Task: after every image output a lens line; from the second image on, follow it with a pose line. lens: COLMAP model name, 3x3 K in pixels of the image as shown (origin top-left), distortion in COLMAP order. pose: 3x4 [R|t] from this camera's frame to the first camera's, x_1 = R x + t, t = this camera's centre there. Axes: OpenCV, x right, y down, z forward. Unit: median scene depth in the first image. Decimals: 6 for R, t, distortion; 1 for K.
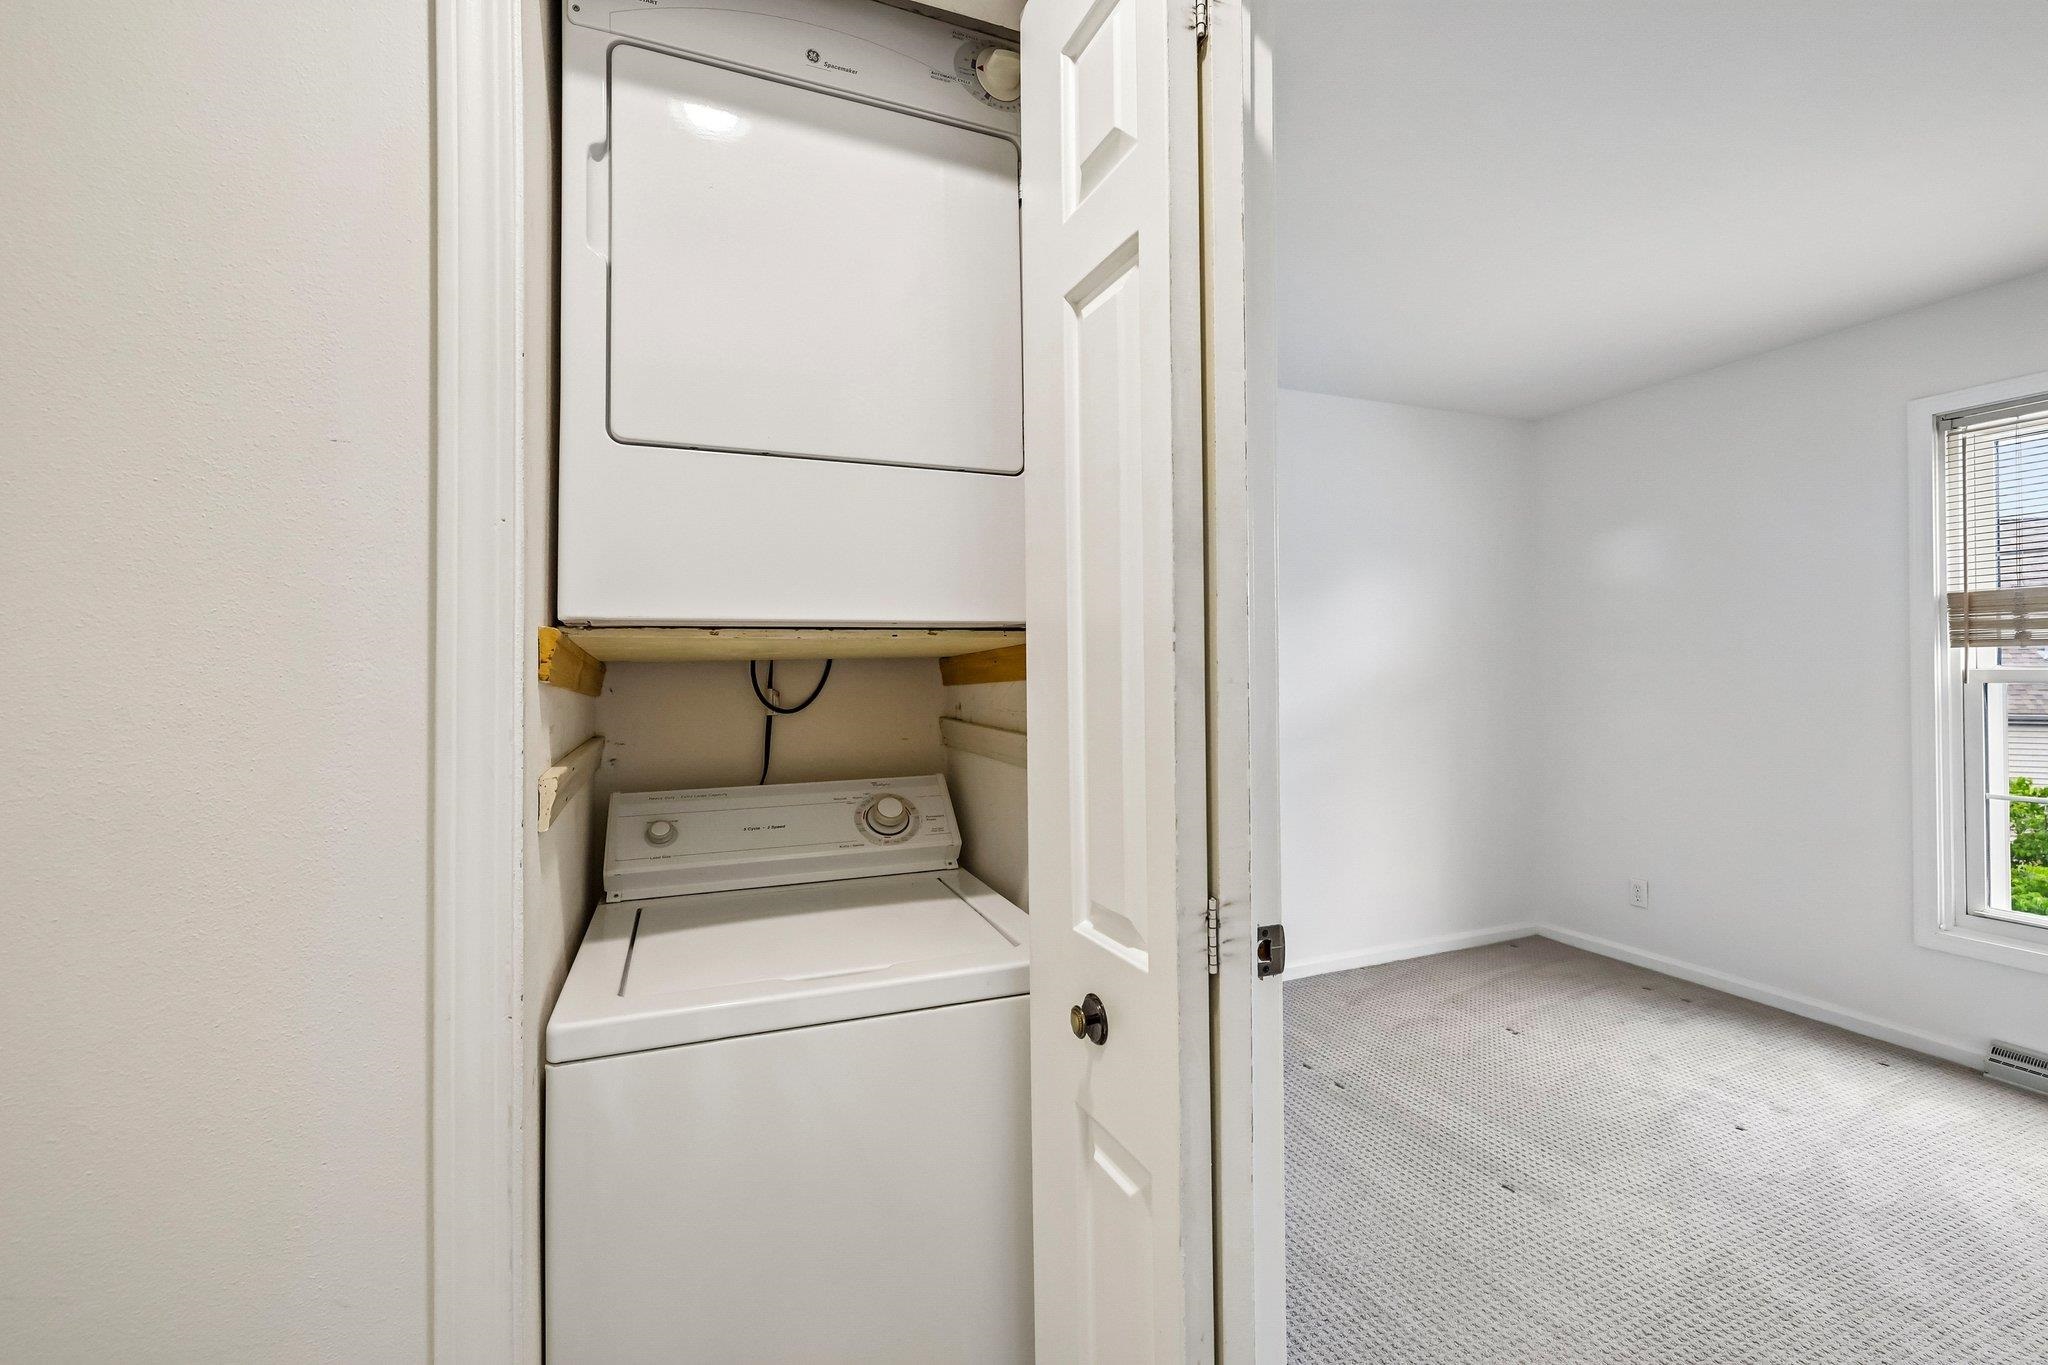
lens RADIAL K [[848.3, 0, 1014.0], [0, 848.3, 655.8], [0, 0, 1]] dist [-0.001895, -0.000471]
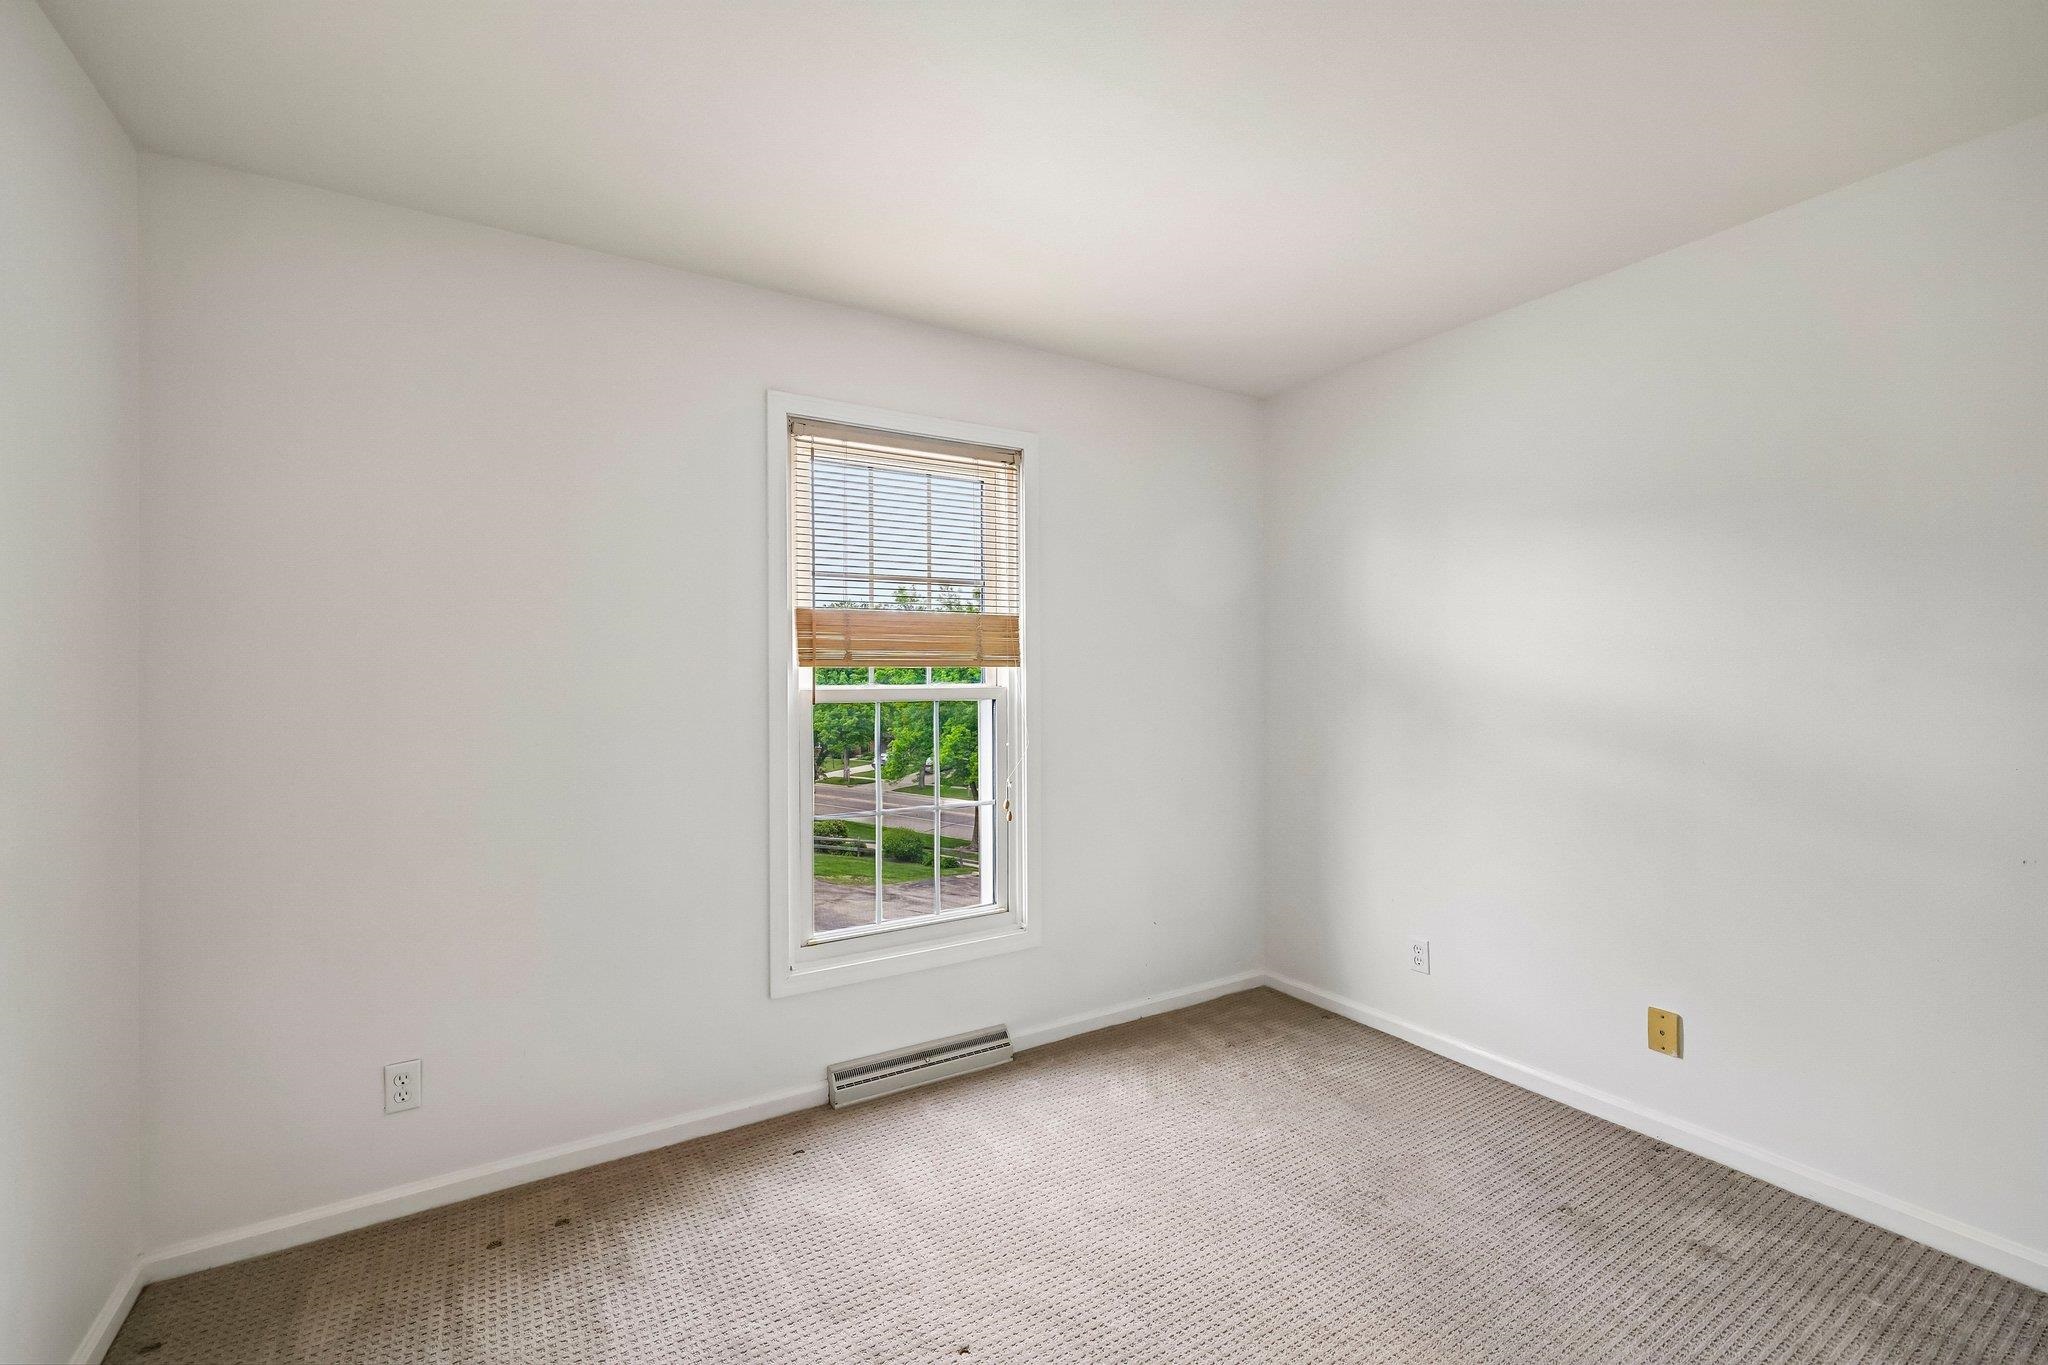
lens RADIAL K [[848.3, 0, 1026.0], [0, 848.3, 690.4], [0, 0, 1]] dist [-0.001895, -0.000471]
pose [[-0.164259, 0.006614, 0.986395, 0.141587], [-0.000709, 0.999976, -0.006823, 0.022701], [-0.986417, -0.001820, -0.164250, 0.904246]]
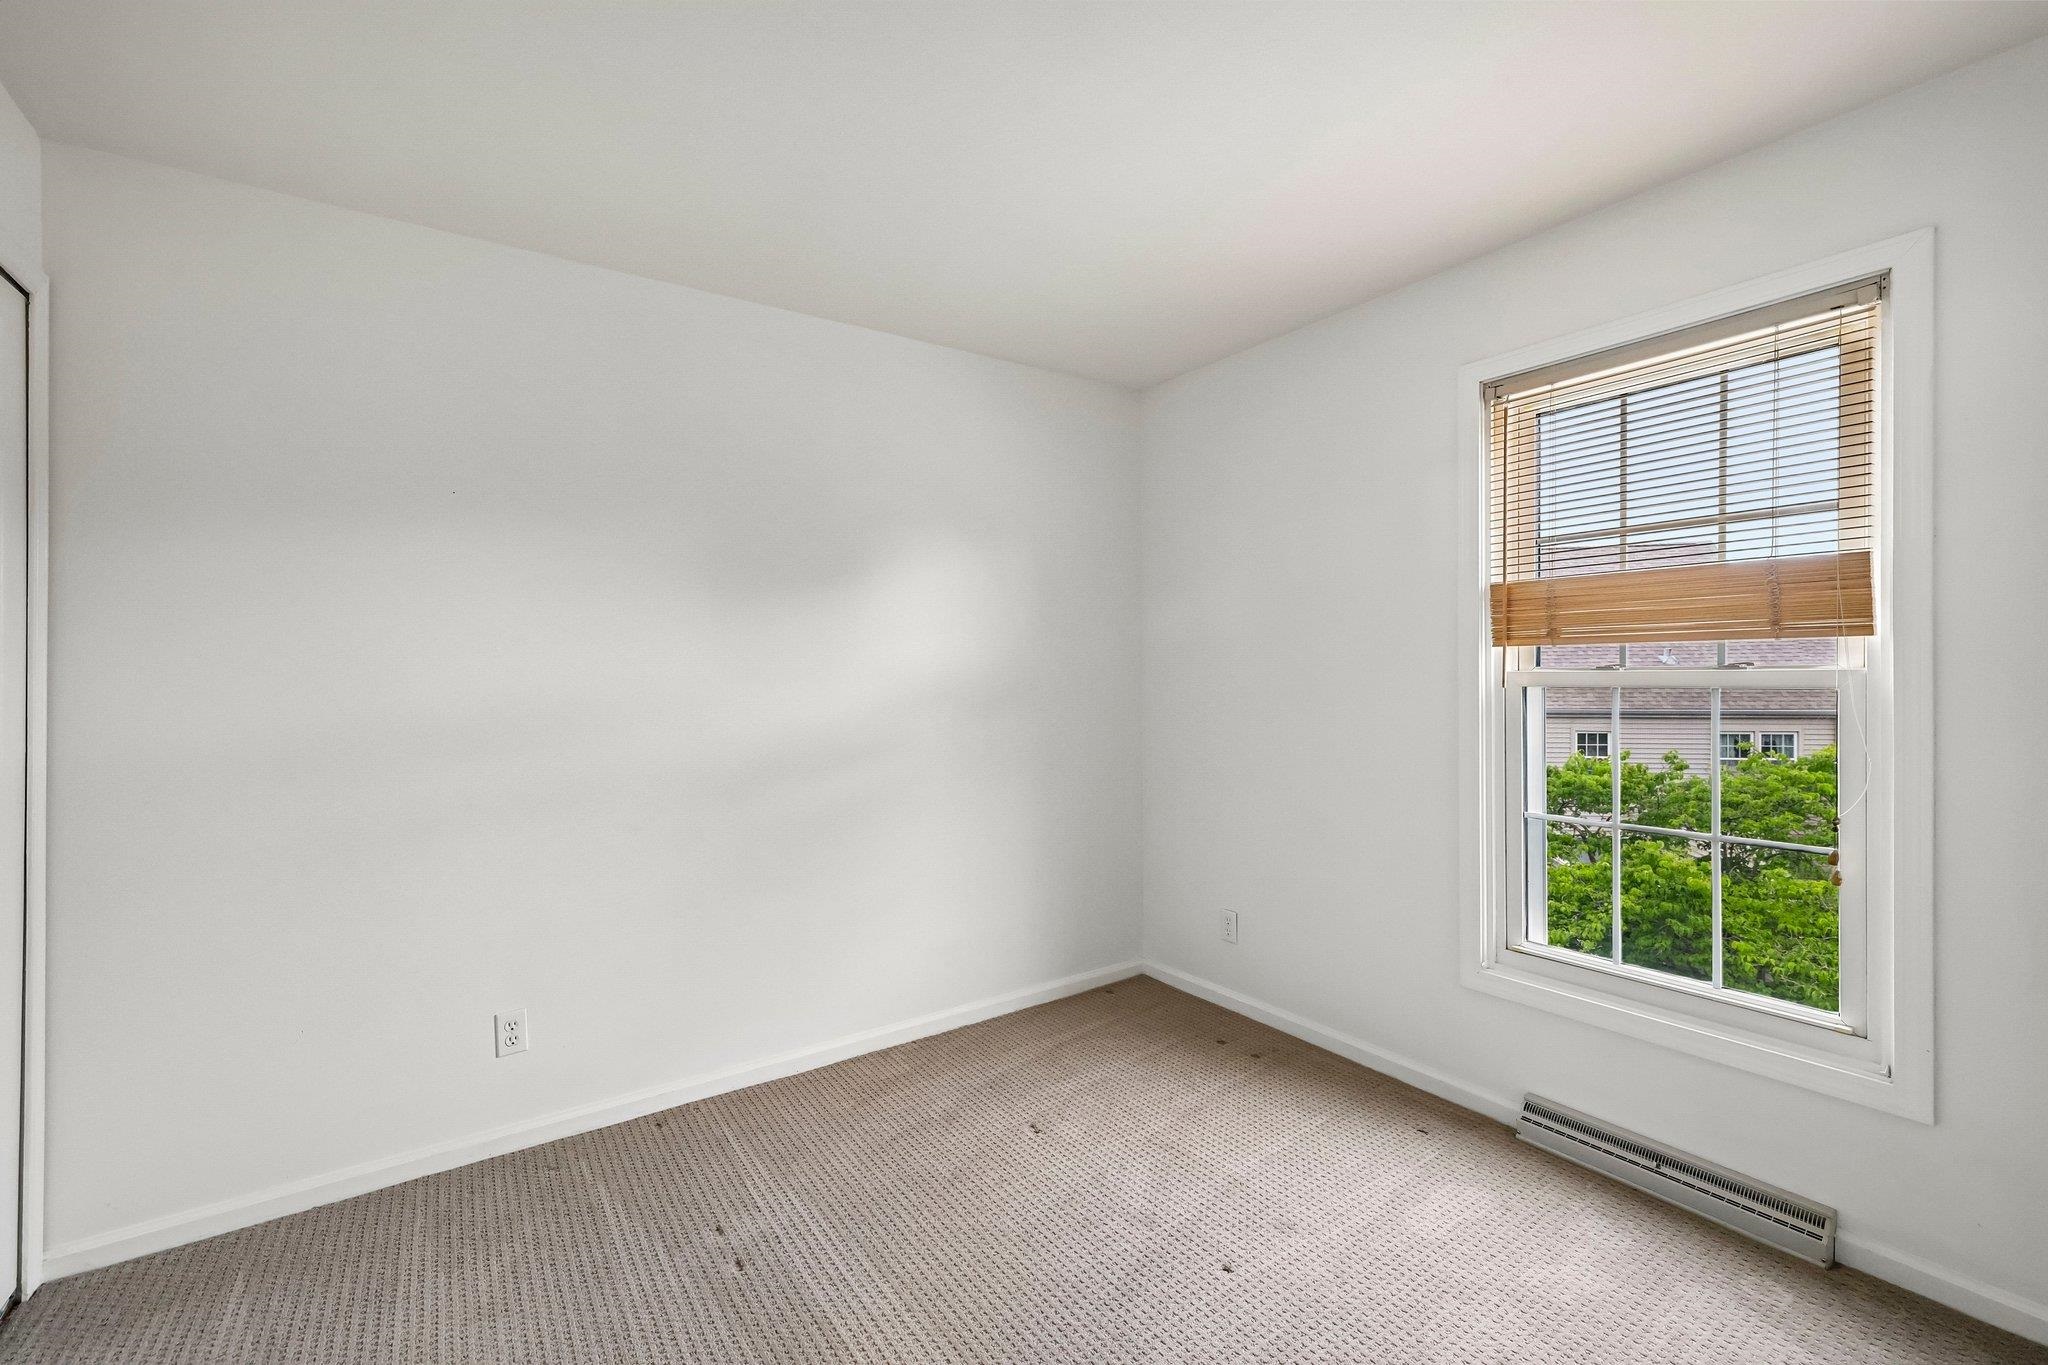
lens RADIAL K [[848.3, 0, 1014.9], [0, 848.3, 664.7], [0, 0, 1]] dist [-0.001895, -0.000471]
pose [[0.974008, 0.002819, 0.226496, 0.424197], [-0.003411, 0.999992, 0.002223, 0.008562], [-0.226488, -0.002938, 0.974010, 0.254696]]
